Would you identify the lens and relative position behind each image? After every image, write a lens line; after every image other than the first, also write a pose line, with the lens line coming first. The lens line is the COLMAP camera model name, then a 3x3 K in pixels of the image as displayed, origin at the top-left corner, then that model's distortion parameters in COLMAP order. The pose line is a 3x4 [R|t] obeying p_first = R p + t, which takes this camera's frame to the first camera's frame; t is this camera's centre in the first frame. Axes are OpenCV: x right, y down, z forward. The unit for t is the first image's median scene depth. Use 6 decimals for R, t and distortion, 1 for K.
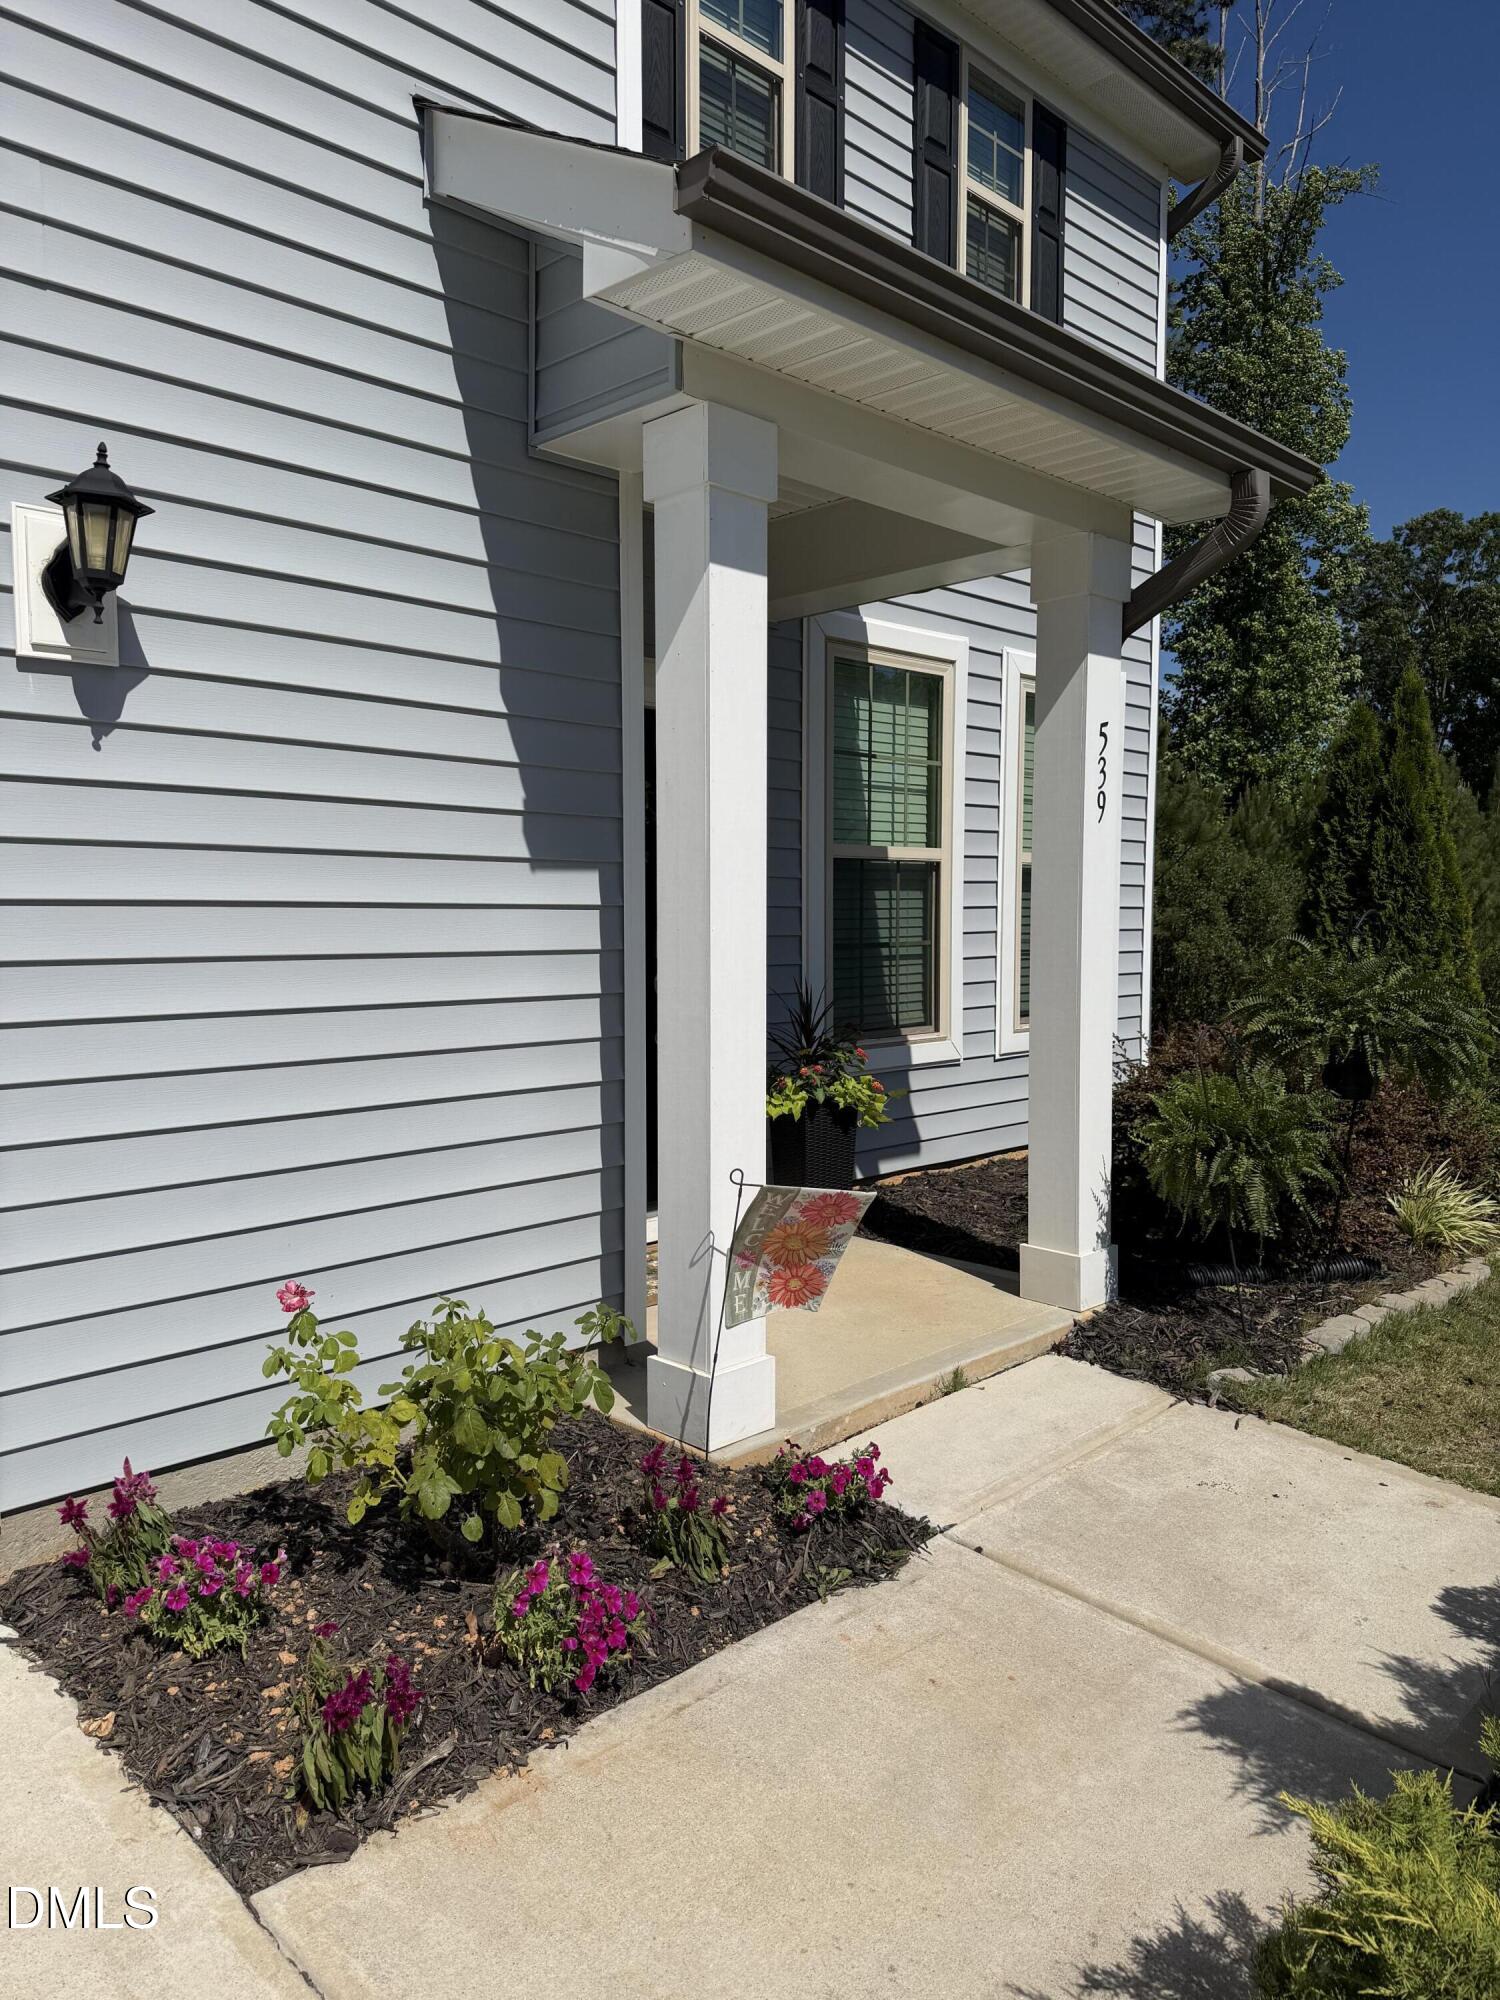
lens RADIAL K [[1392.1, 0, 727.1], [0, 1392.1, 1009.5], [0, 0, 1]] dist [0.001254, -0.002284]
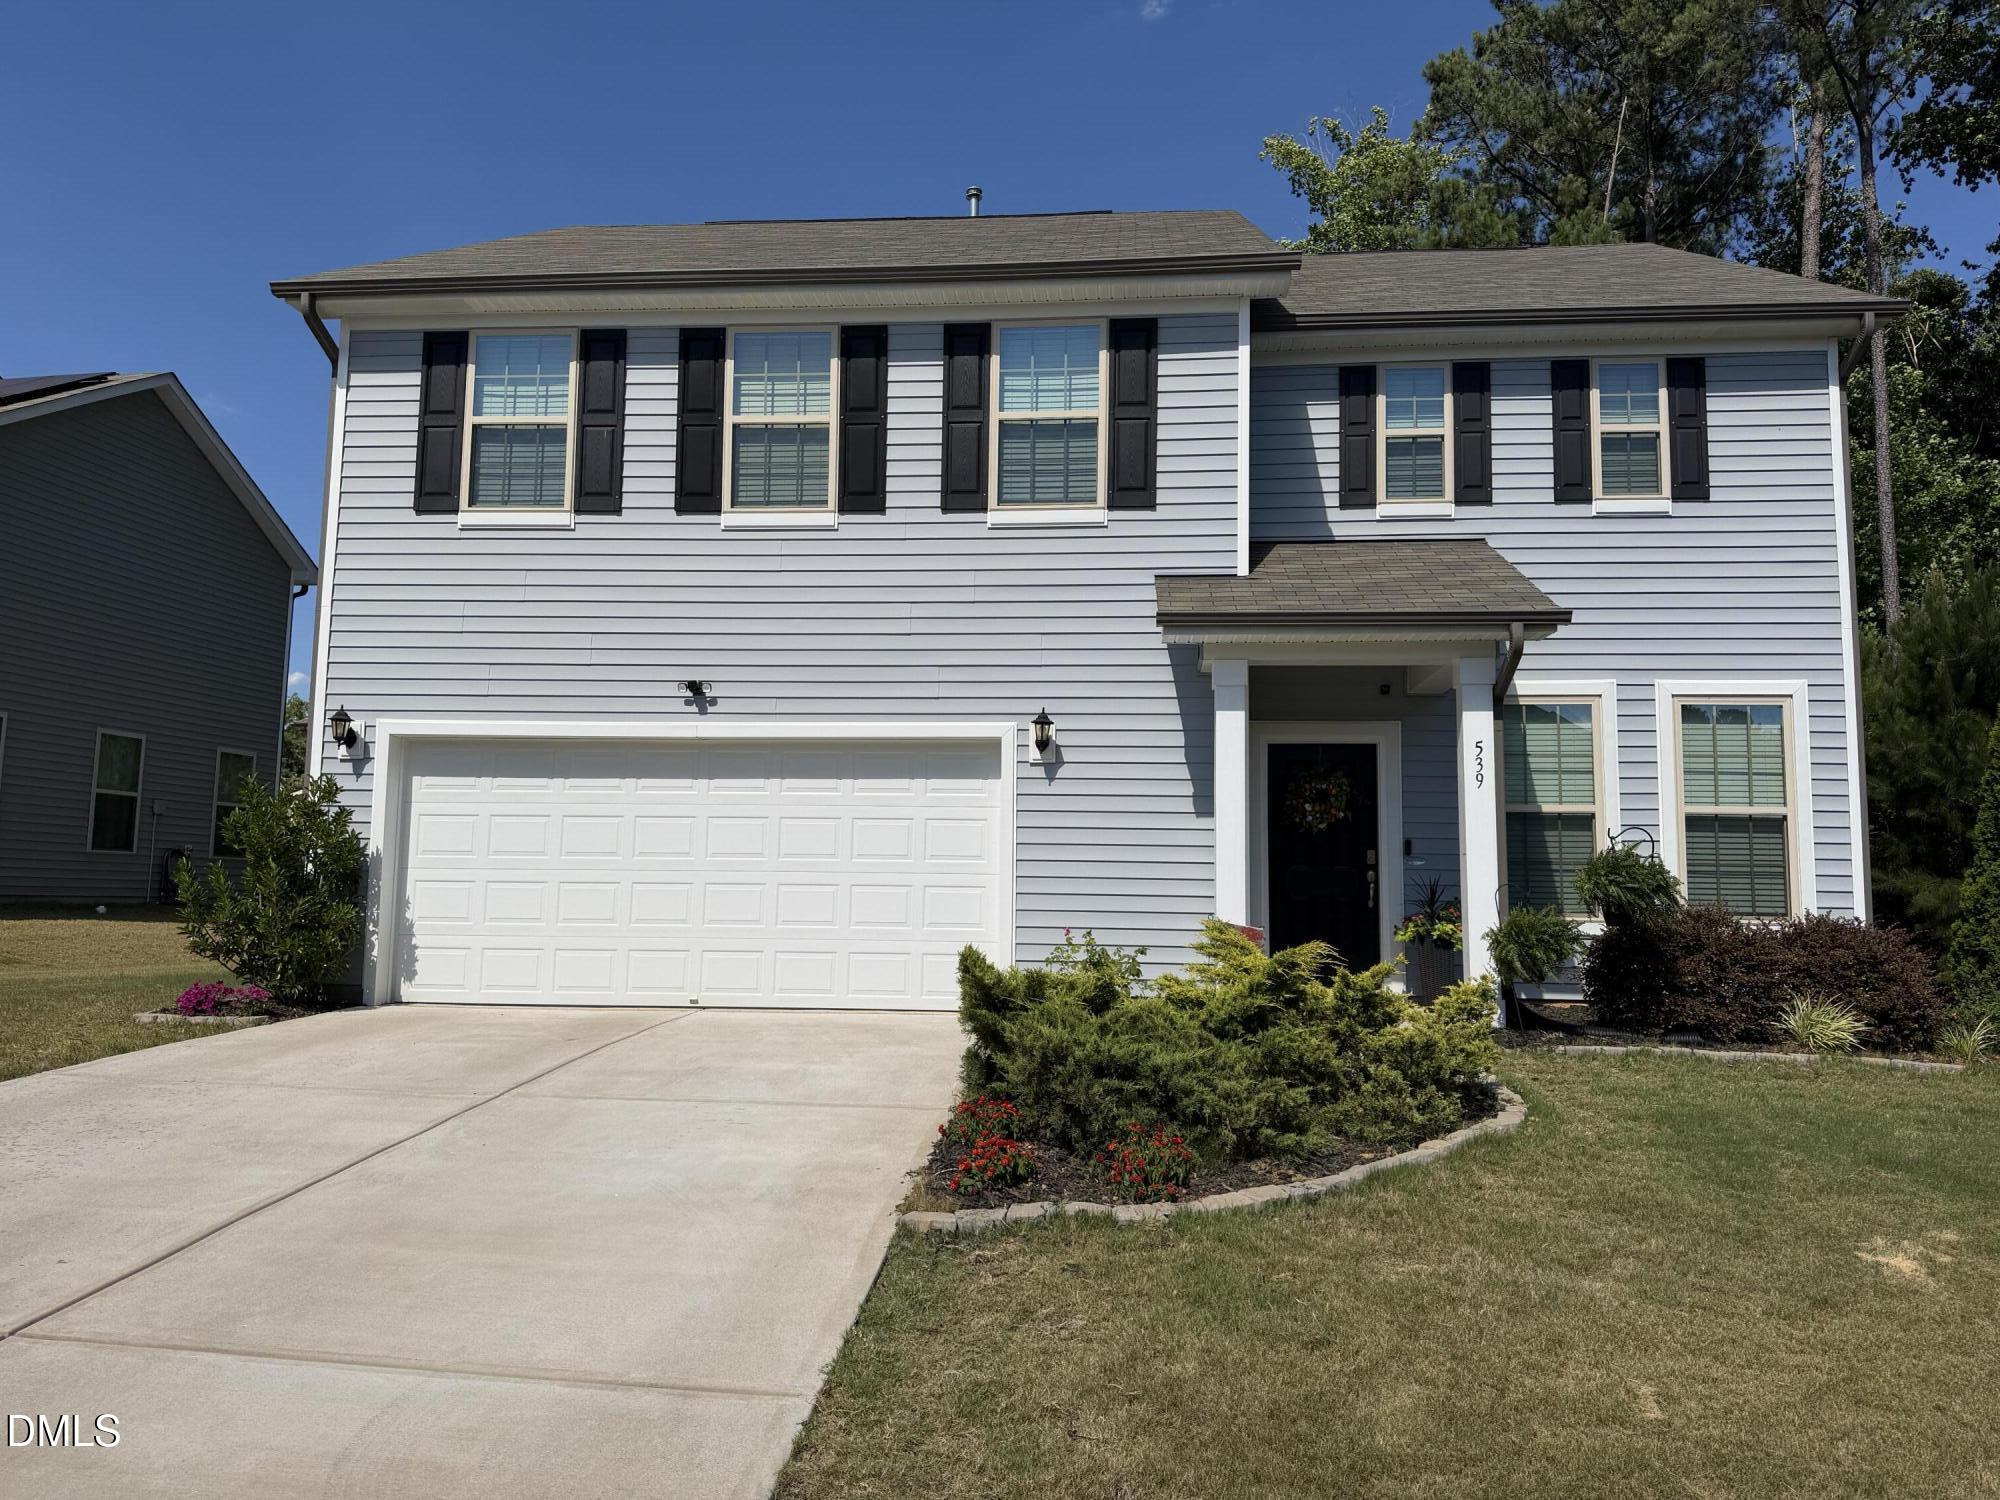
lens RADIAL K [[1409.4, 0, 1000.0], [0, 1409.4, 750.0], [0, 0, 1]] dist [0.063237, -0.095174]
pose [[0.652010, -0.070913, -0.754887, 1.207335], [-0.068286, 0.986079, -0.151610, 0.154767], [0.755129, 0.150400, 0.638091, -0.784134]]
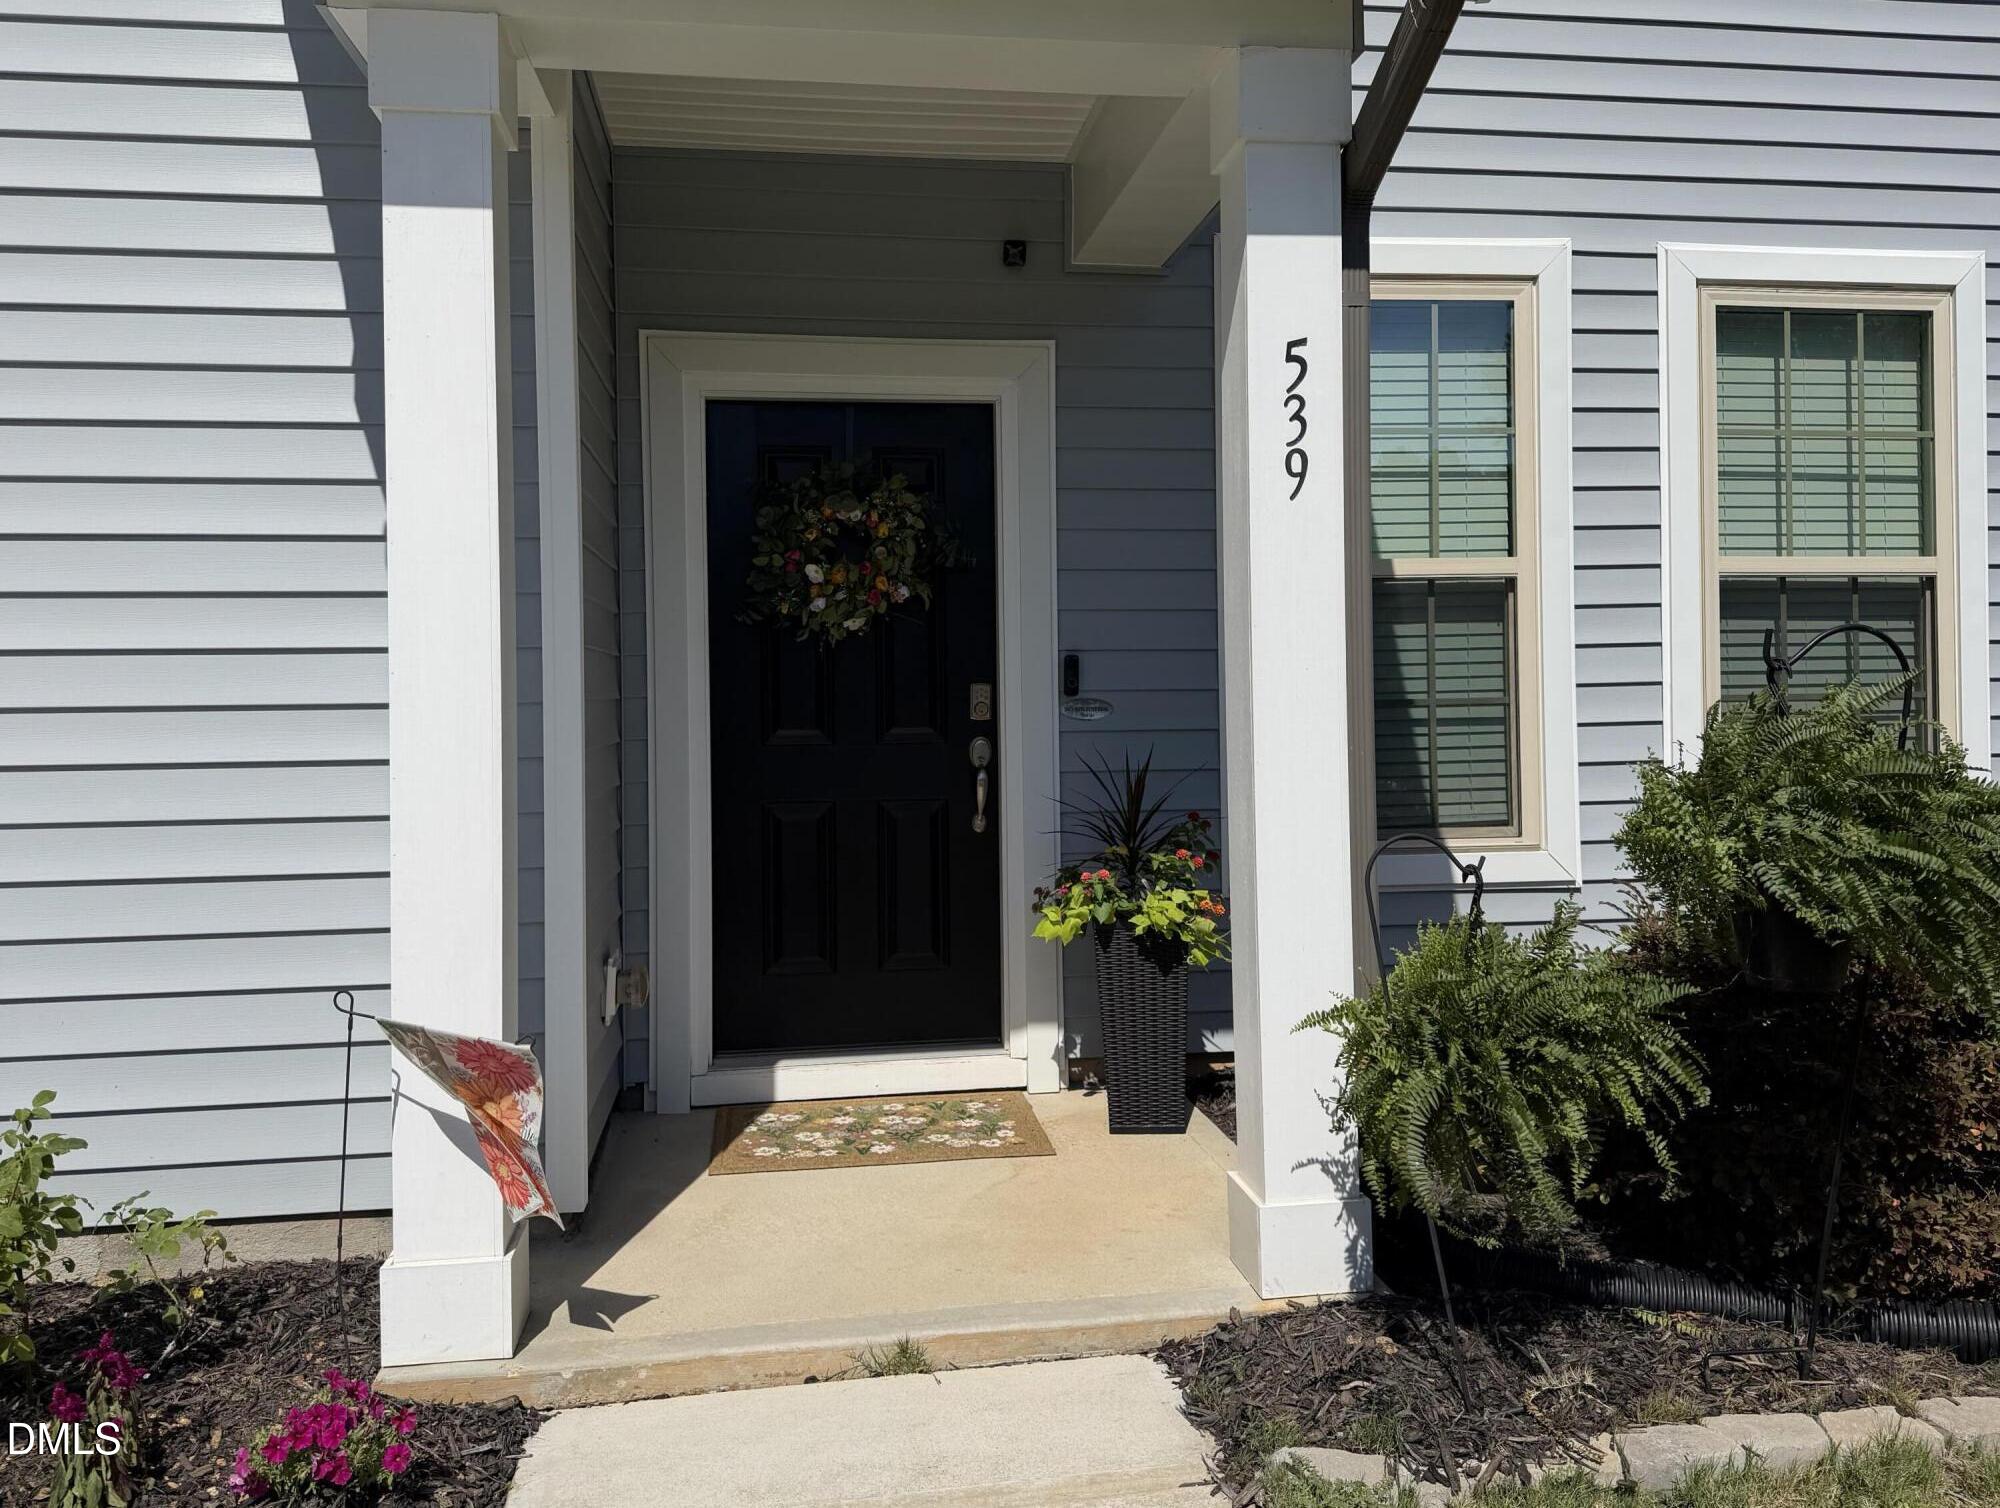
lens RADIAL K [[1585.5, 0, 1013.2], [0, 1585.5, 679.3], [0, 0, 1]] dist [0.081784, -0.139877]
pose [[0.811786, -0.014061, -0.583786, 0.494828], [-0.027461, 0.997685, -0.062216, -0.005016], [0.583309, 0.066538, 0.809521, 0.302361]]
